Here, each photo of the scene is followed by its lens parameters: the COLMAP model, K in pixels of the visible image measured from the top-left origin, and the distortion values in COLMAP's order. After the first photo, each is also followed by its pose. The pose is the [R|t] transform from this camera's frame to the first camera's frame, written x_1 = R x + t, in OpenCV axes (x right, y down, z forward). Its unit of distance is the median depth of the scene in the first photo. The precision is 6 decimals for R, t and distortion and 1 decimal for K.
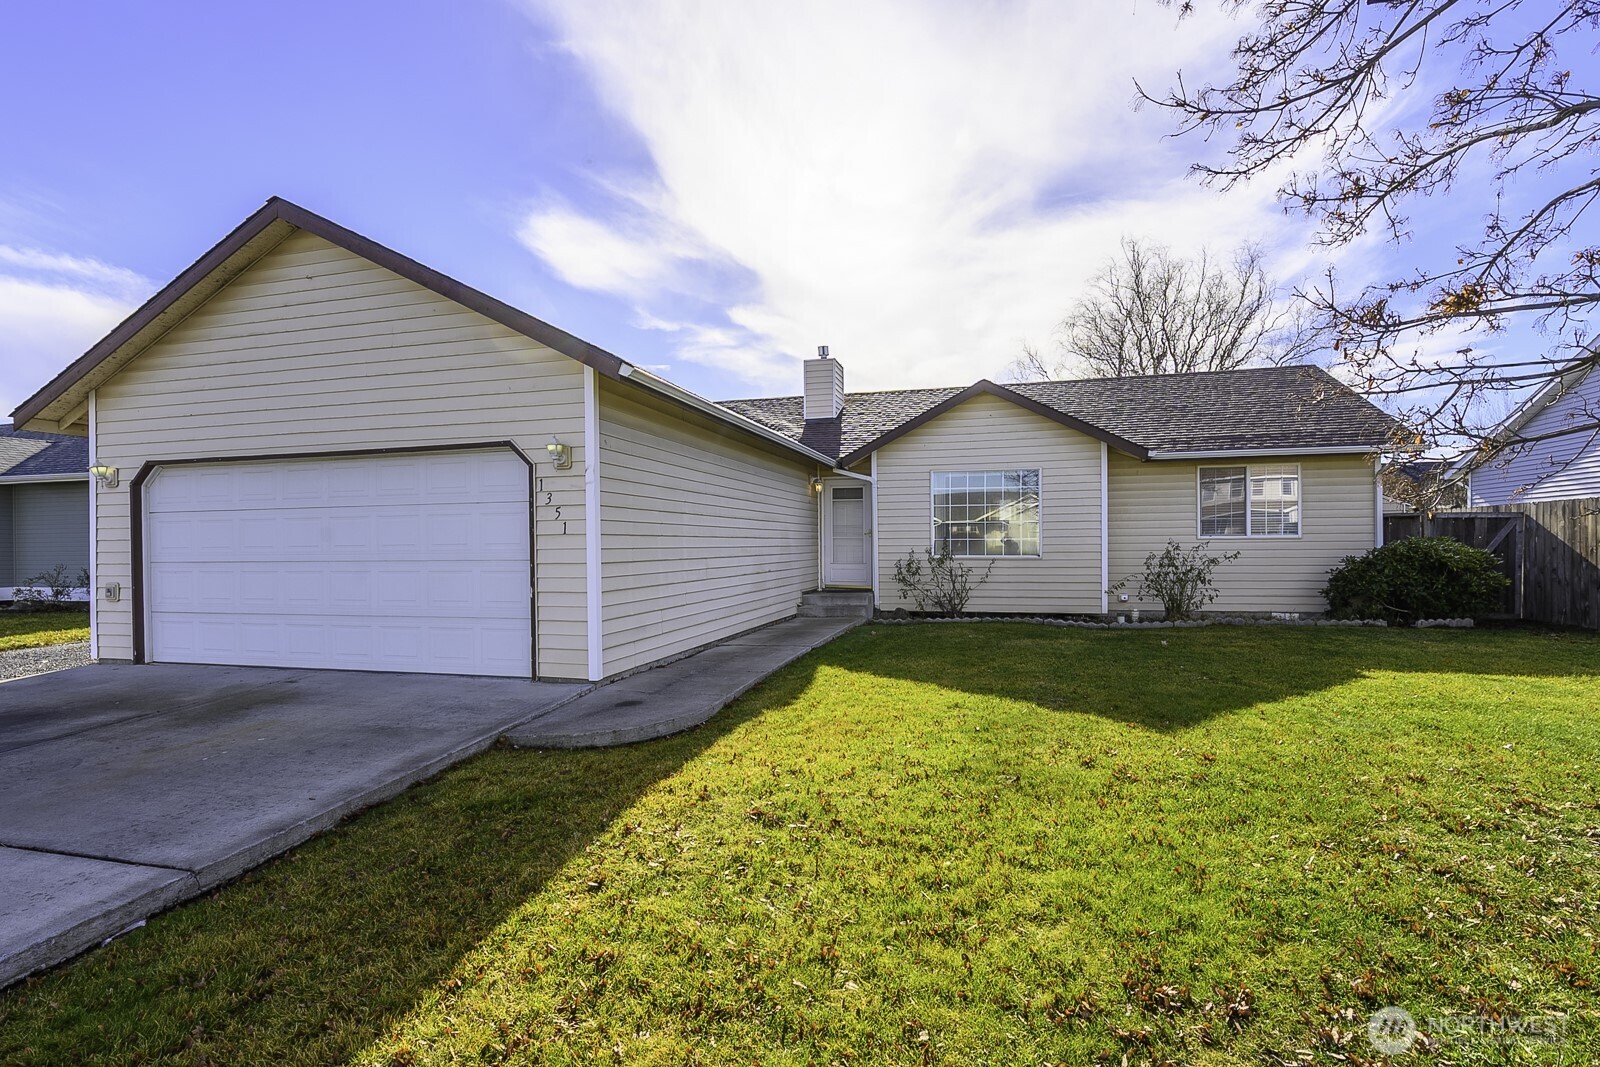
lens RADIAL K [[711.1, 0, 815.9], [0, 711.1, 551.3], [0, 0, 1]] dist [0.001495, -0.000288]
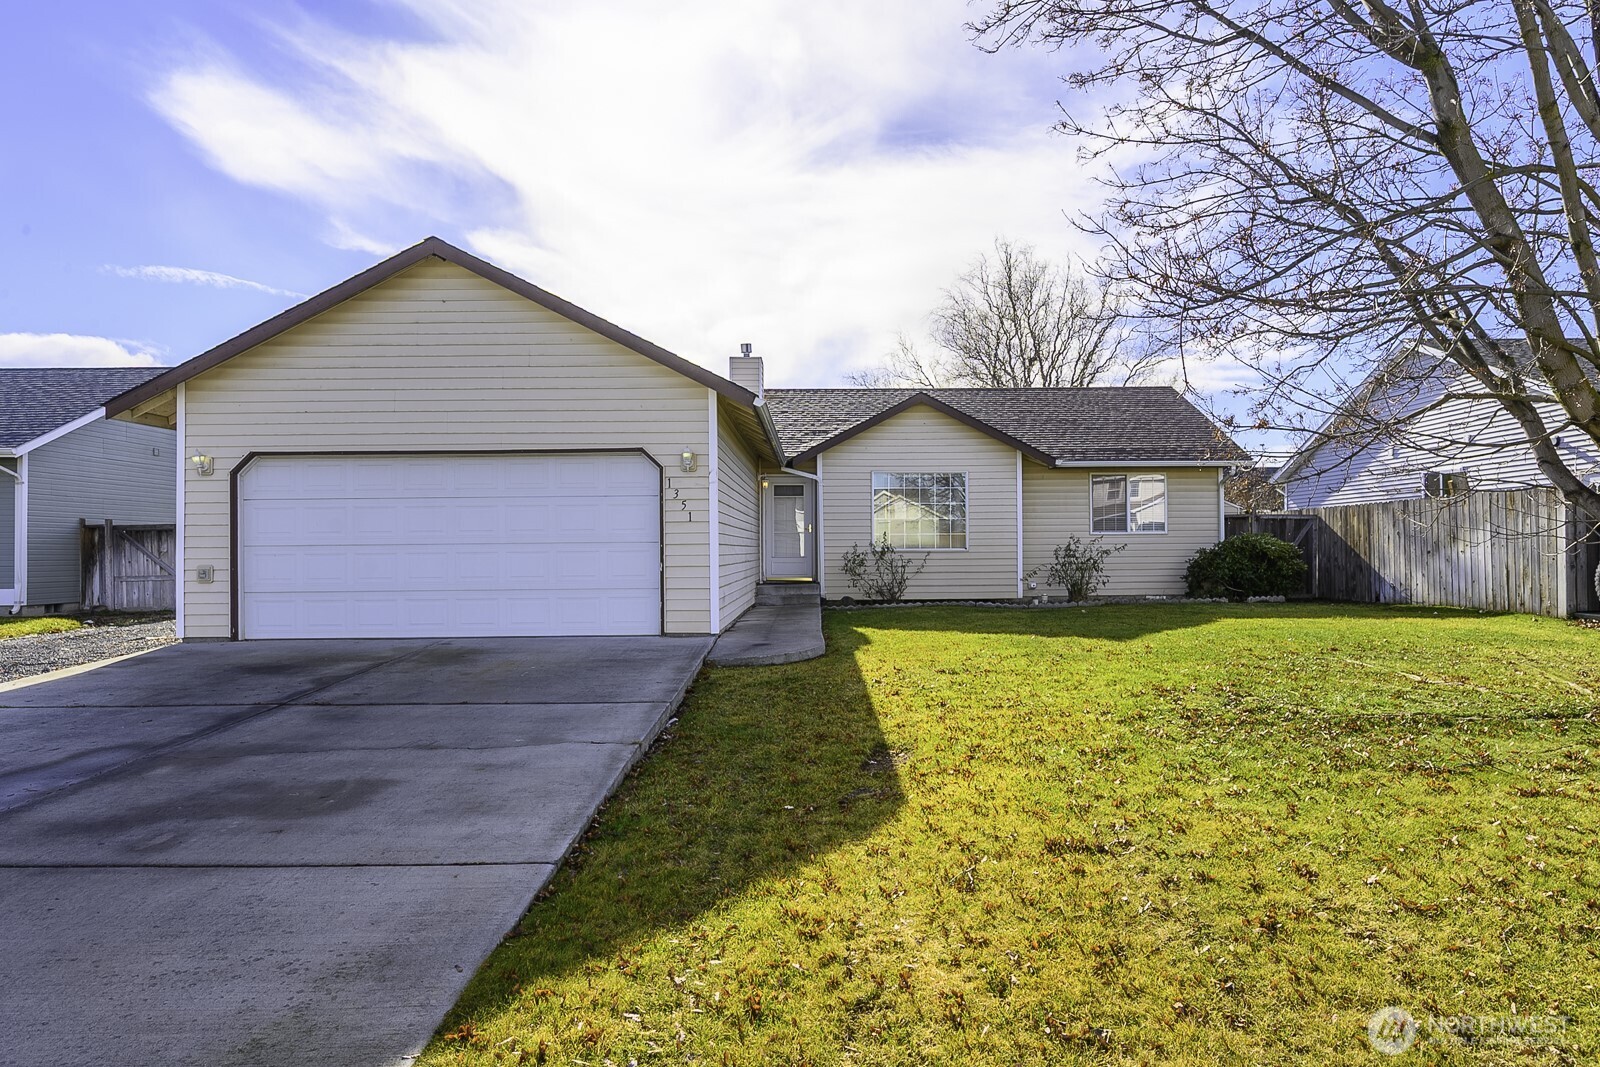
lens RADIAL K [[911.2, 0, 835.3], [0, 911.2, 549.8], [0, 0, 1]] dist [0.006262, 0.001568]
pose [[0.963640, 0.000756, 0.267204, -0.305871], [0.002052, 0.999946, -0.010229, 0.025114], [-0.267198, 0.010406, 0.963586, -0.379709]]
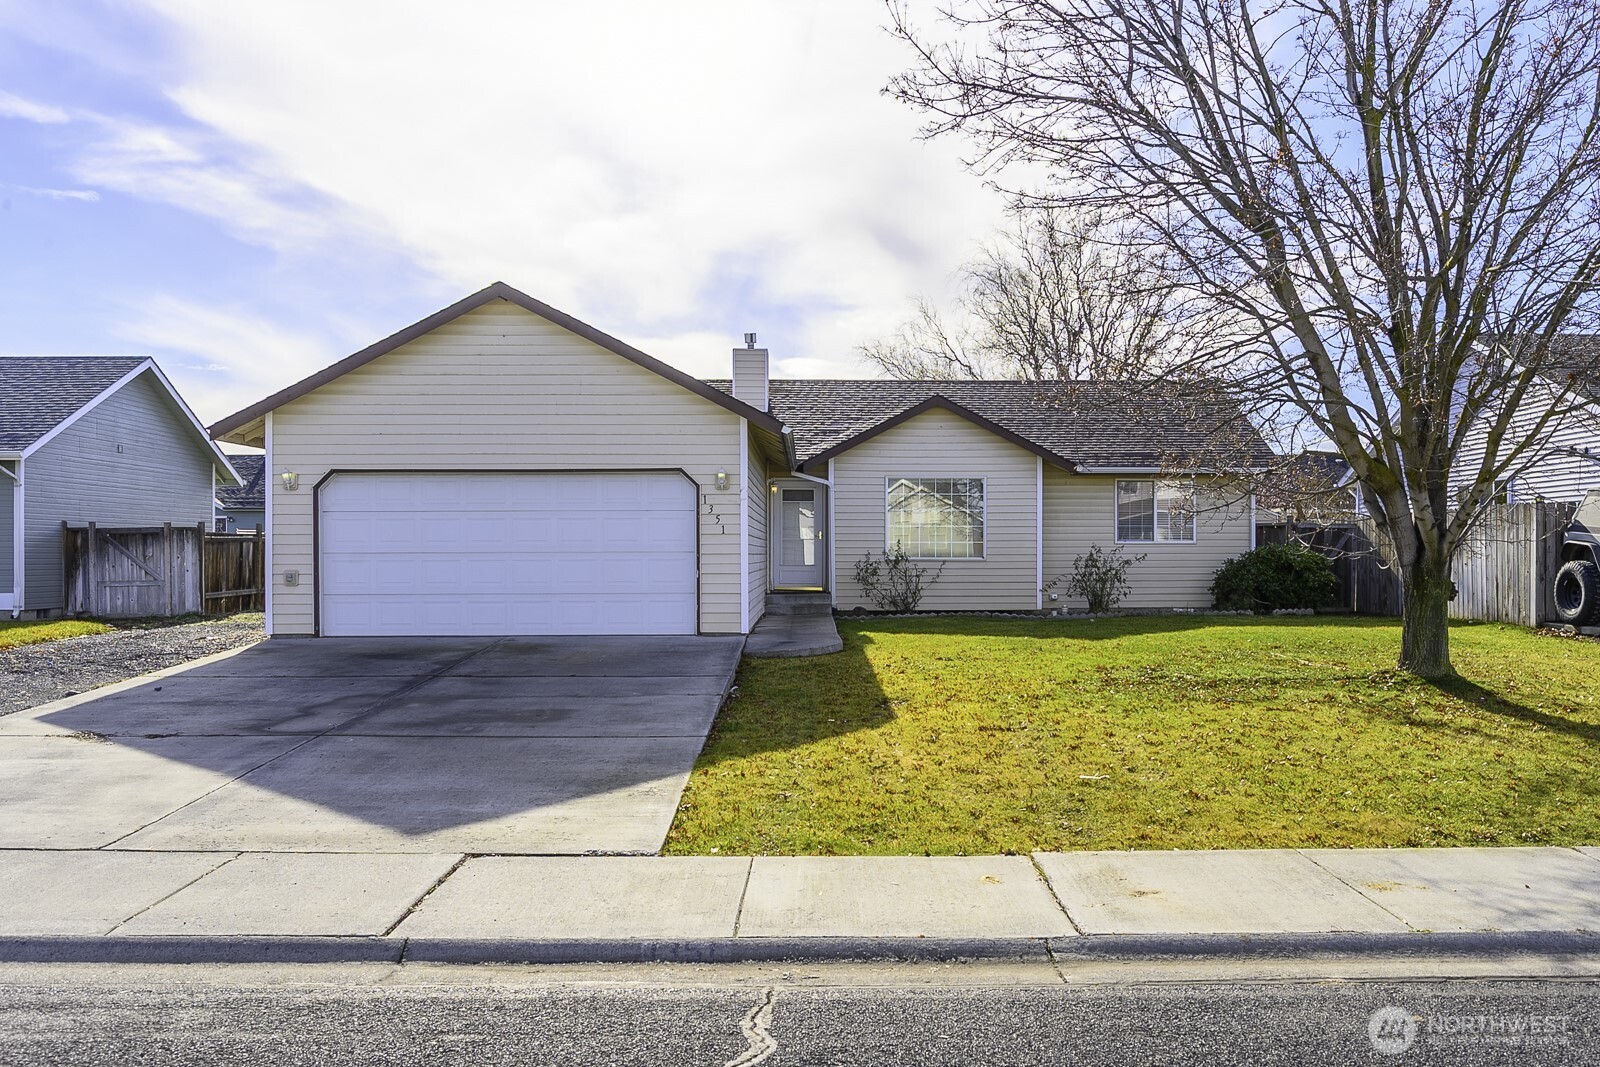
lens RADIAL K [[1243.2, 0, 854.1], [0, 1243.2, 562.2], [0, 0, 1]] dist [0.016608, -0.006653]
pose [[0.959754, 0.004917, 0.280799, -0.456827], [-0.003835, 0.999983, -0.004404, 0.024898], [-0.280816, 0.003150, 0.959757, -0.857041]]
